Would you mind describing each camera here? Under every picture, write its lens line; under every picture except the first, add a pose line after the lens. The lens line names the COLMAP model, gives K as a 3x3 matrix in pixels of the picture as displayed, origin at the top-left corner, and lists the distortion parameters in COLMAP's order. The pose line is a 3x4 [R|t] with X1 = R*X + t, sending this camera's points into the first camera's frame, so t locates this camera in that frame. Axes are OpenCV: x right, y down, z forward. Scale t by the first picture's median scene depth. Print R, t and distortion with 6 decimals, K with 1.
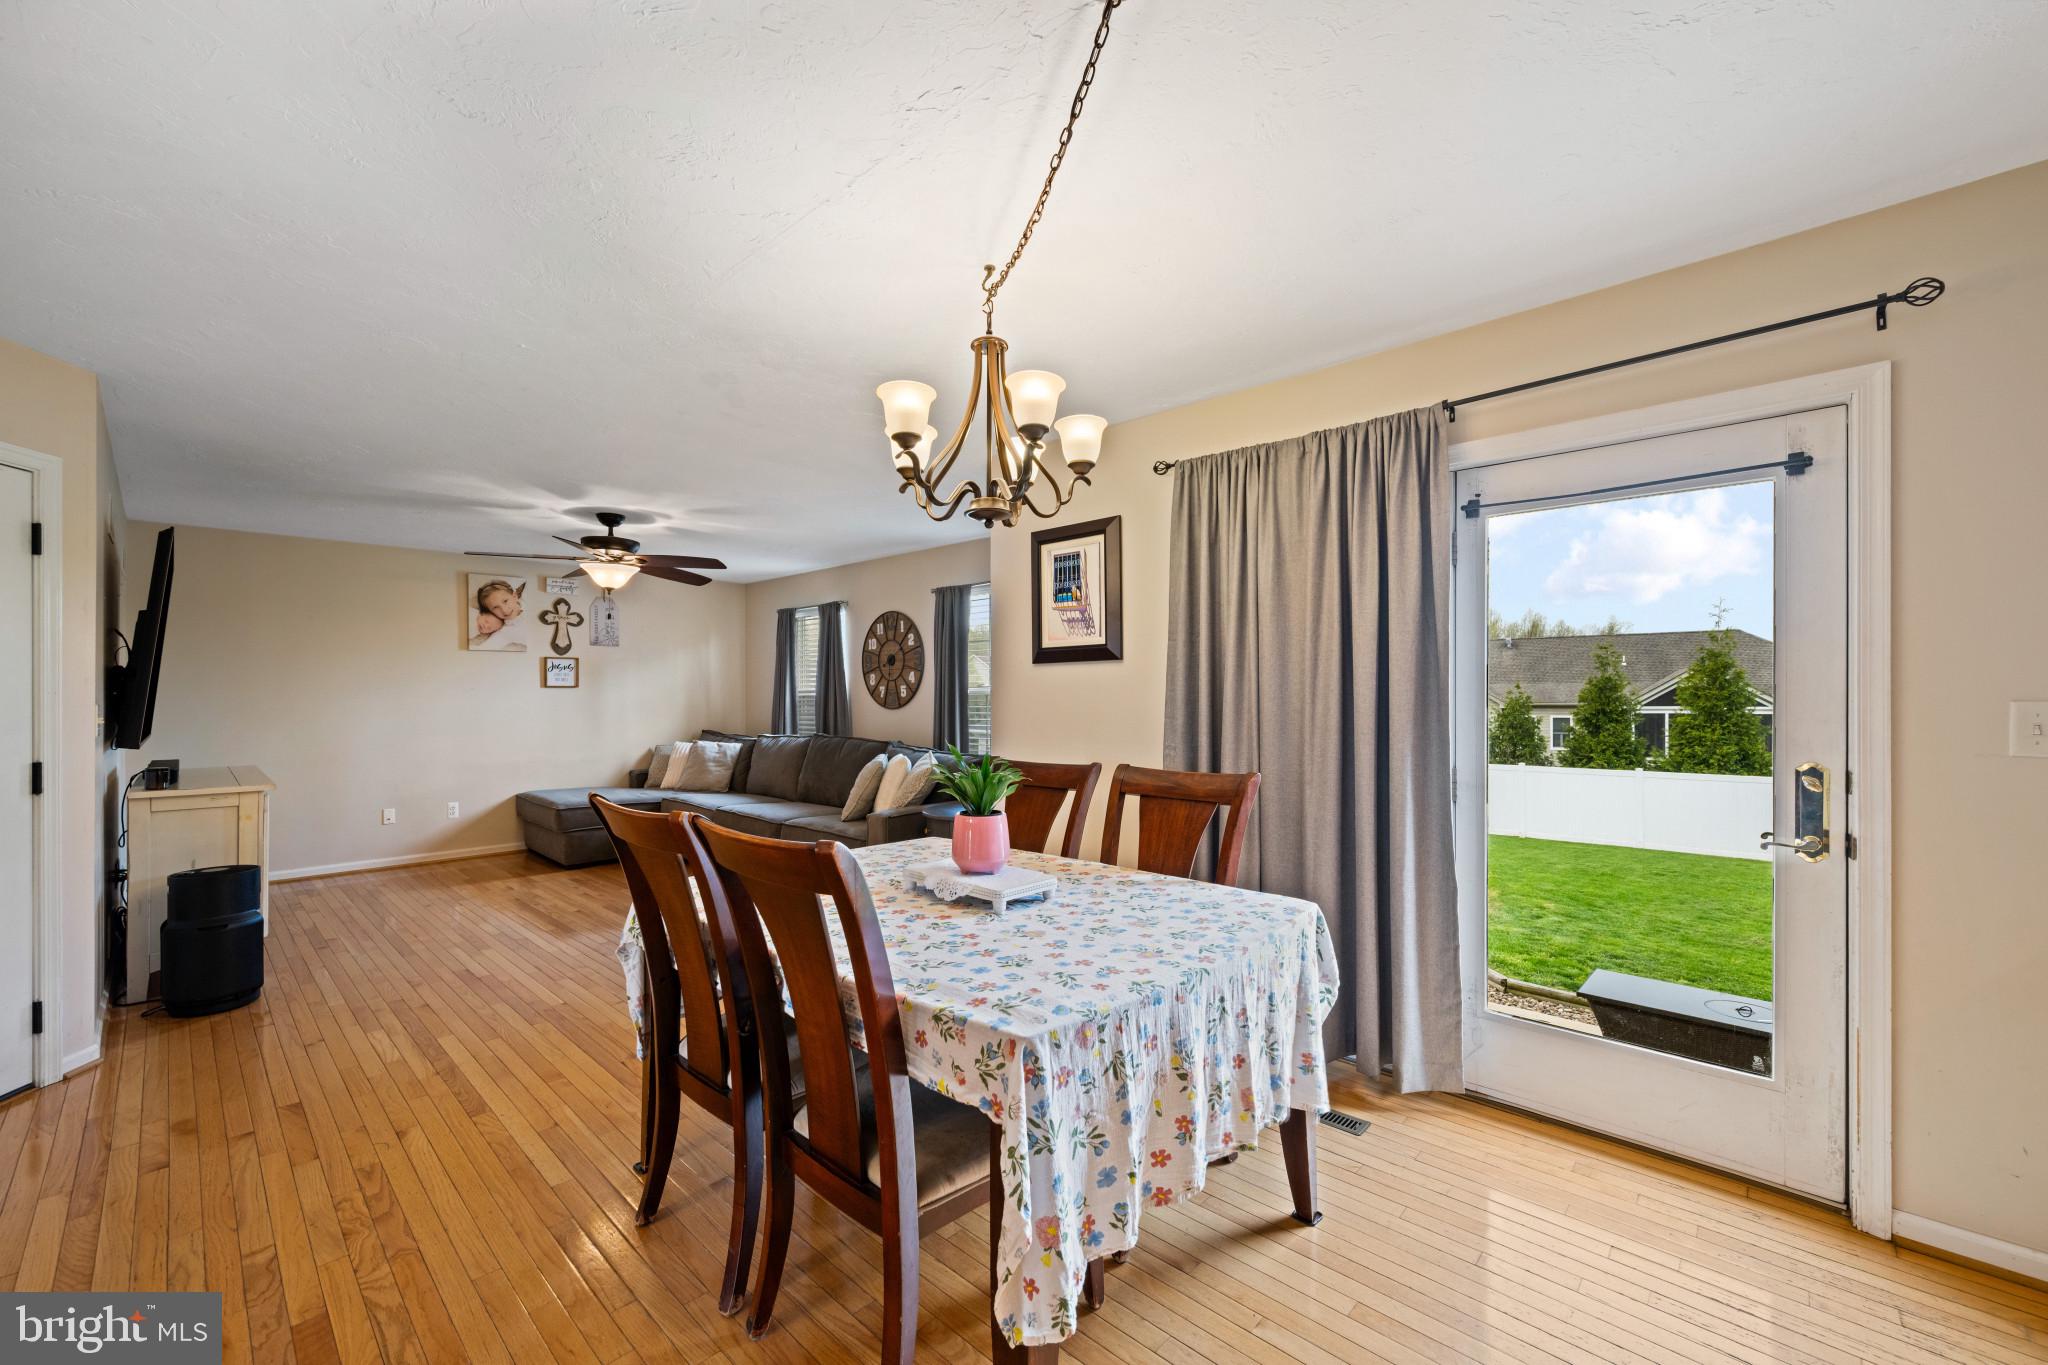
lens RADIAL K [[807.6, 0, 1018.2], [0, 807.6, 692.2], [0, 0, 1]] dist [0.000468, 0.000060]
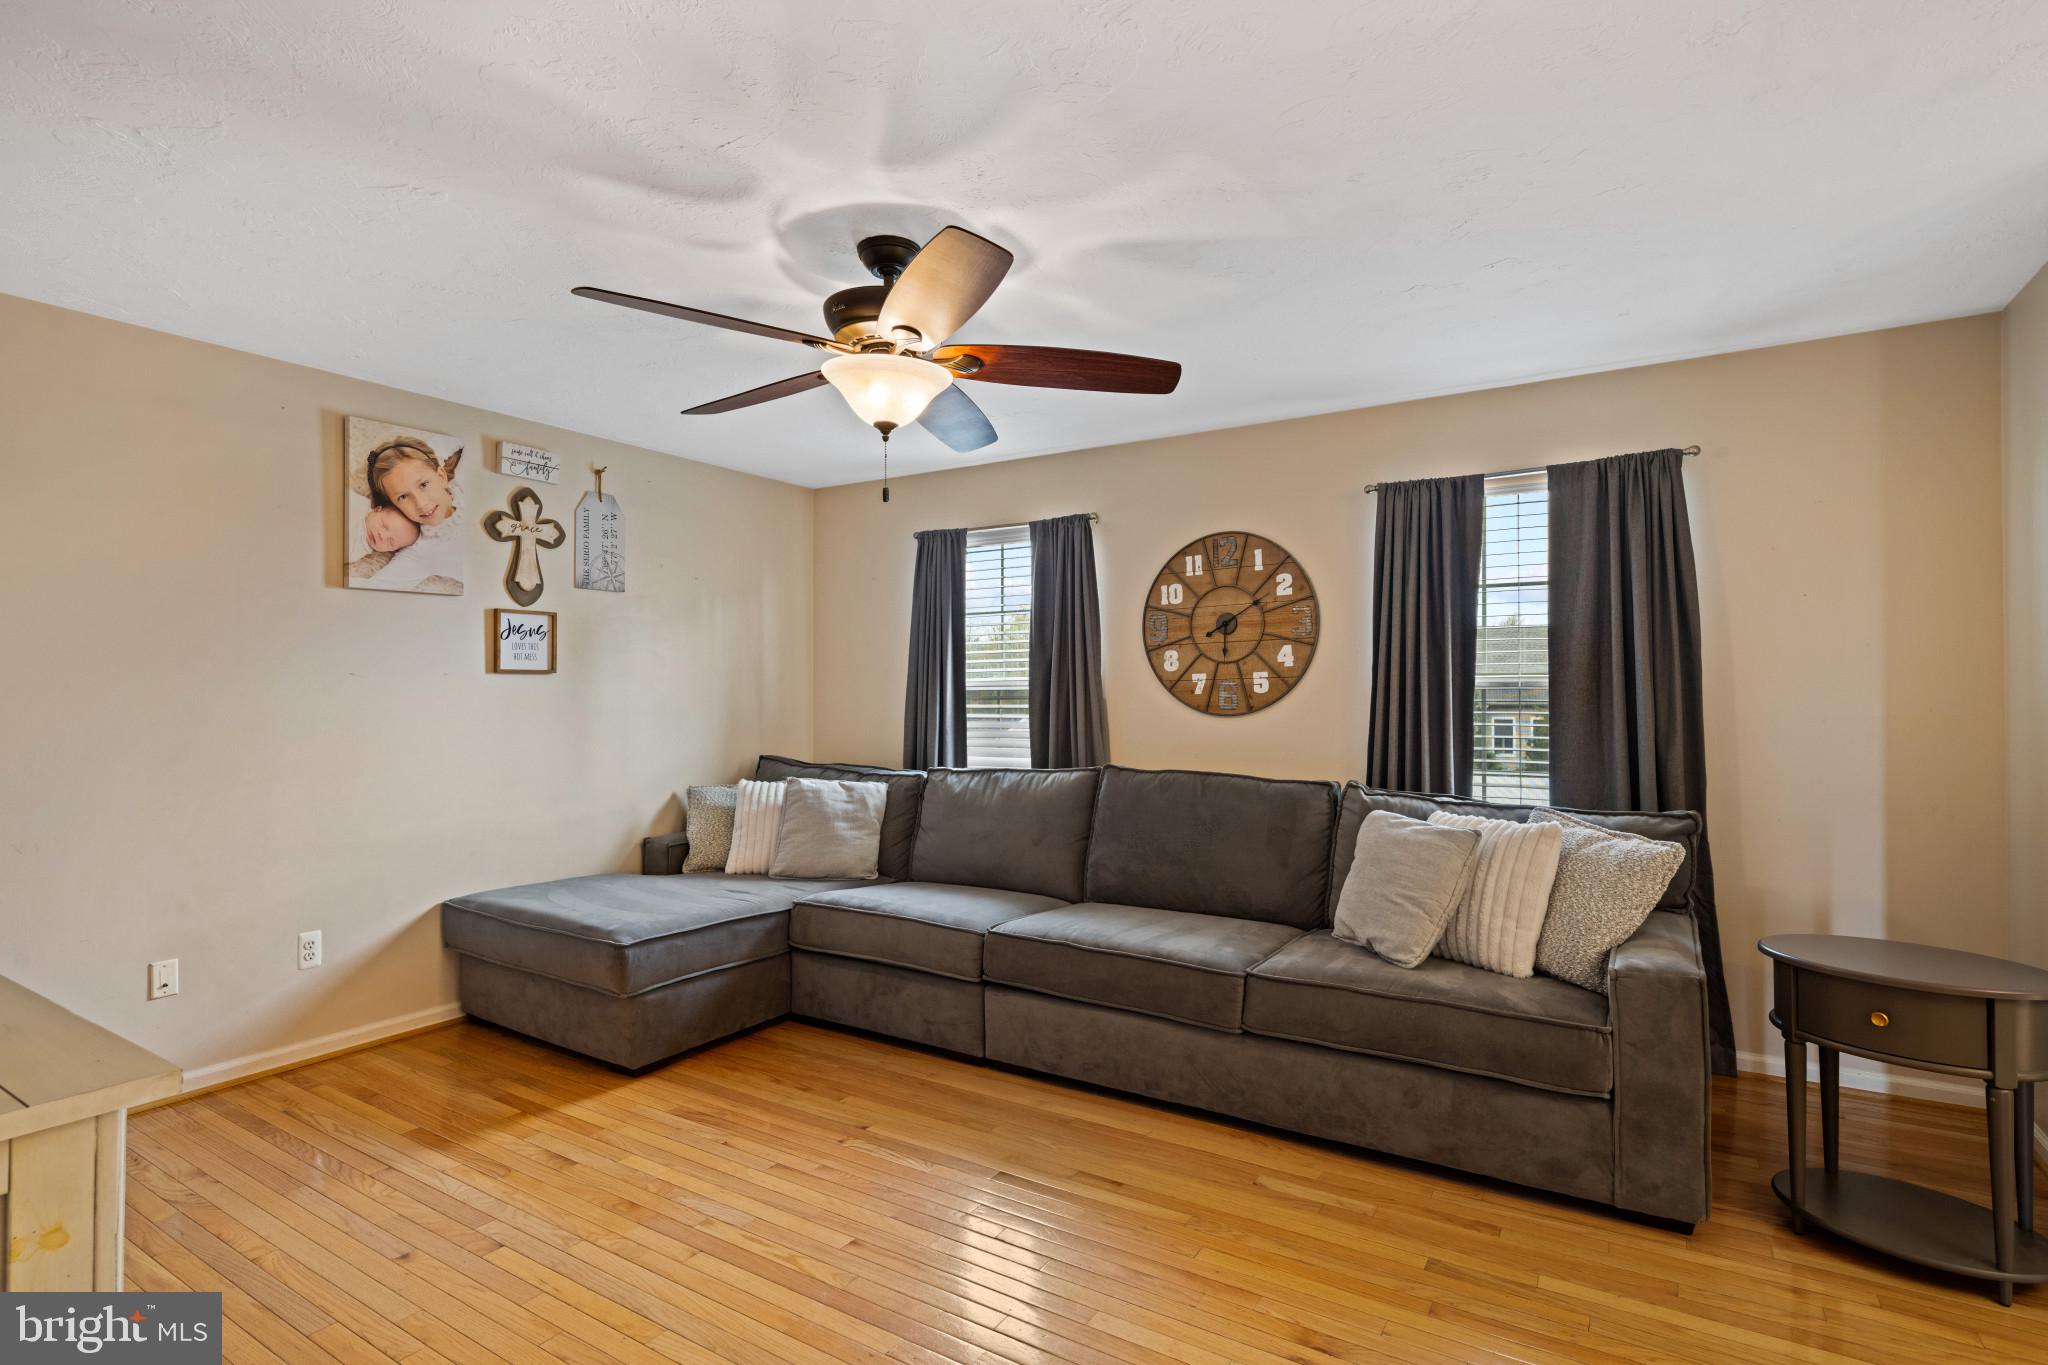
lens RADIAL K [[1003.6, 0, 1026.9], [0, 1003.6, 682.3], [0, 0, 1]] dist [-0.003486, 0.000507]
pose [[0.981221, 0.003478, 0.192854, -0.413635], [-0.002338, 0.999978, -0.006139, 0.002837], [-0.192872, 0.005573, 0.981208, 0.379422]]
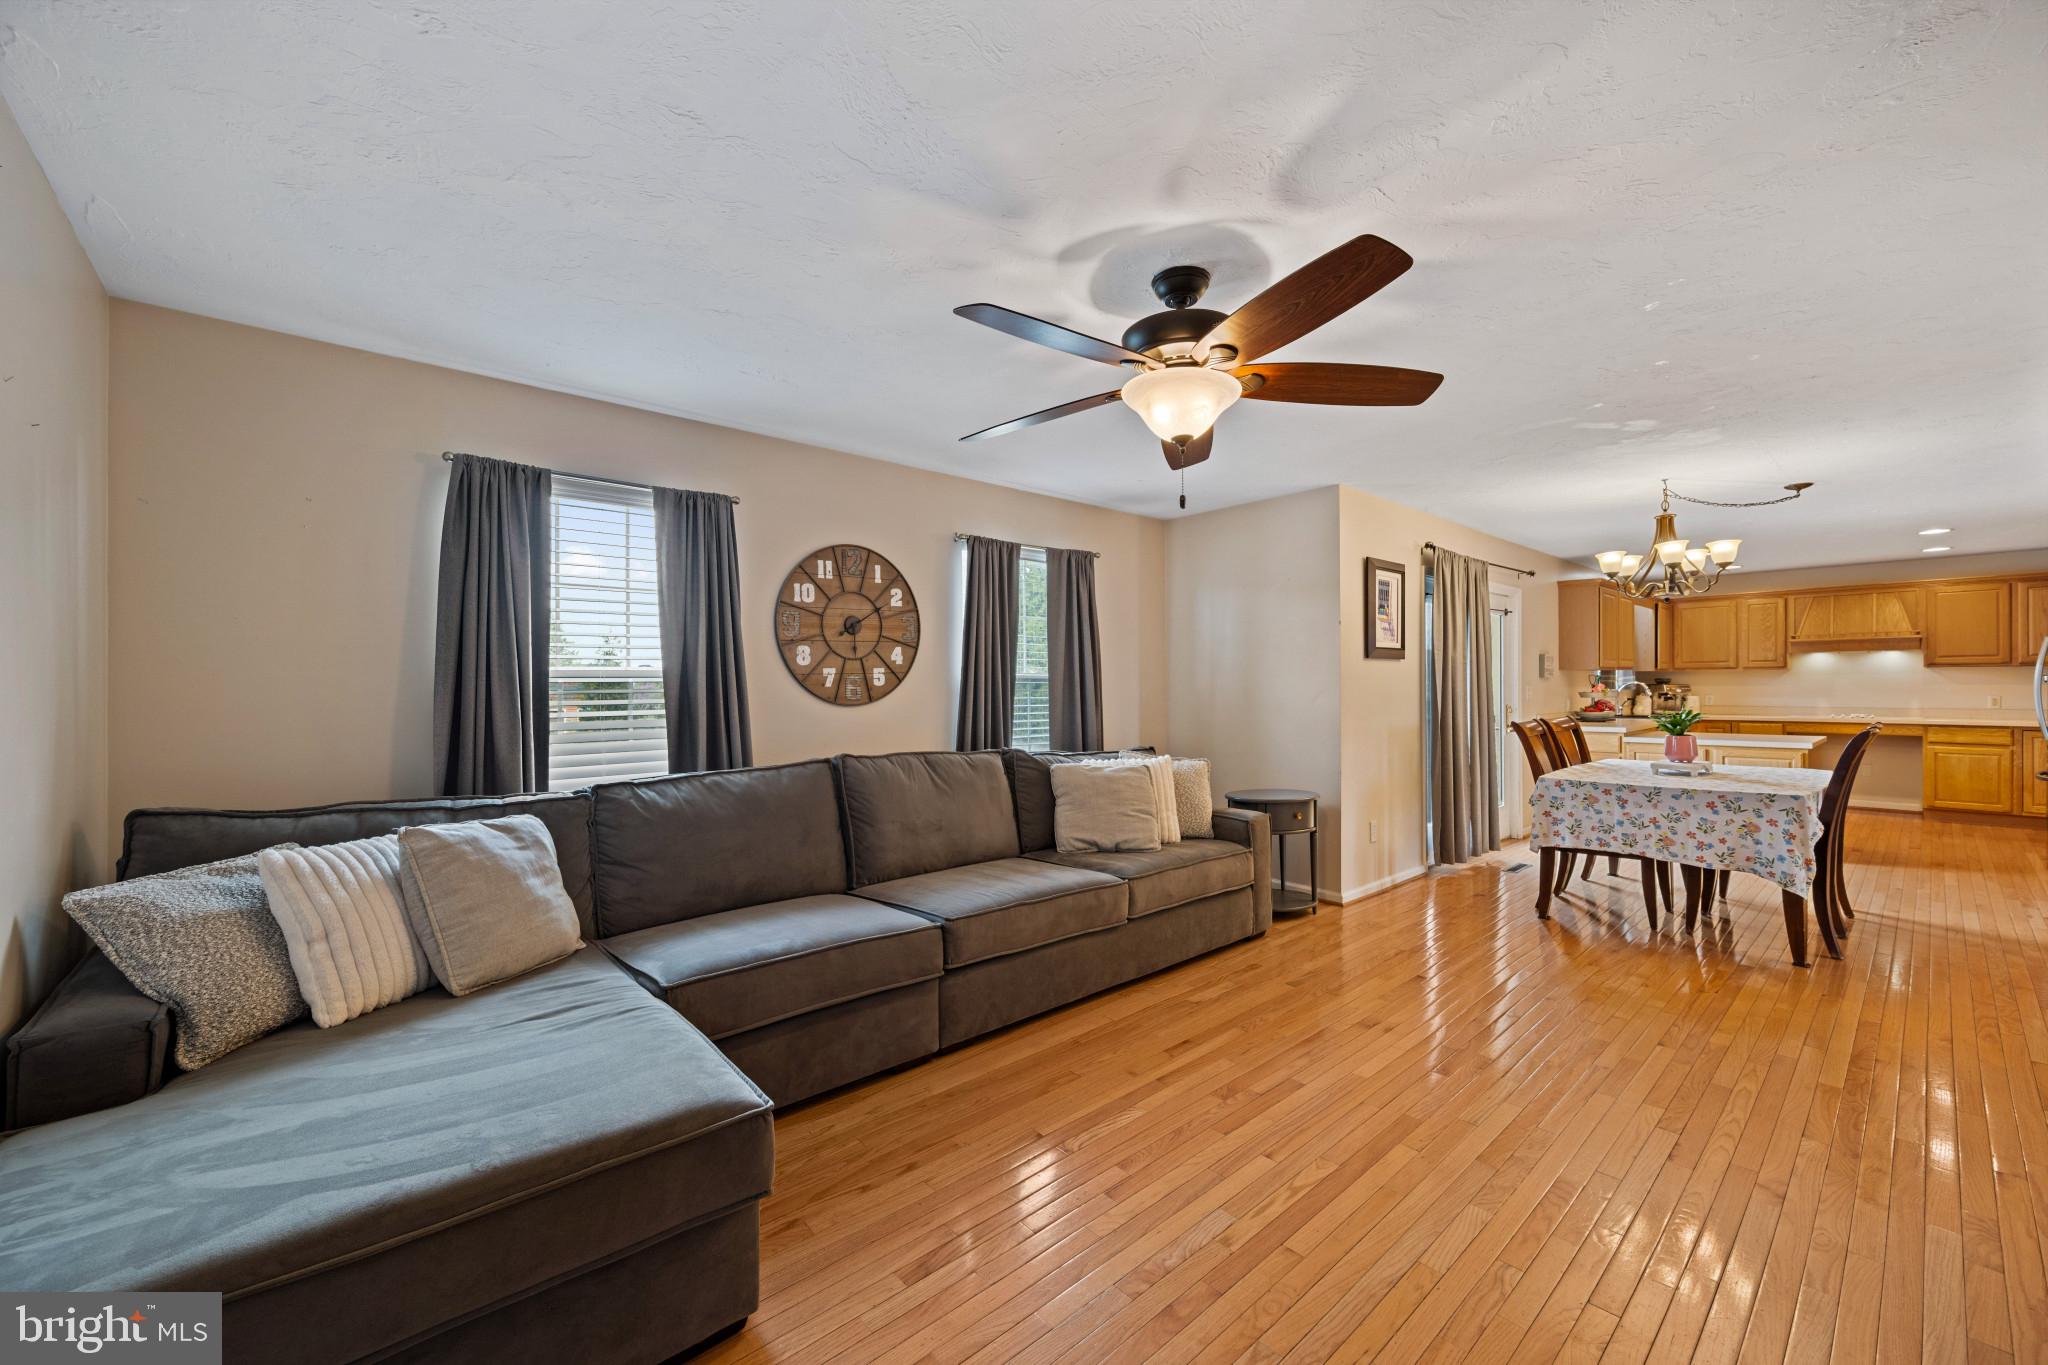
lens RADIAL K [[807.6, 0, 1022.3], [0, 807.6, 685.9], [0, 0, 1]] dist [0.000468, 0.000060]
pose [[0.089270, 0.004430, 0.995998, -0.751287], [-0.000009, 0.999990, -0.004447, 0.008266], [-0.996007, 0.000388, 0.089270, 0.820466]]
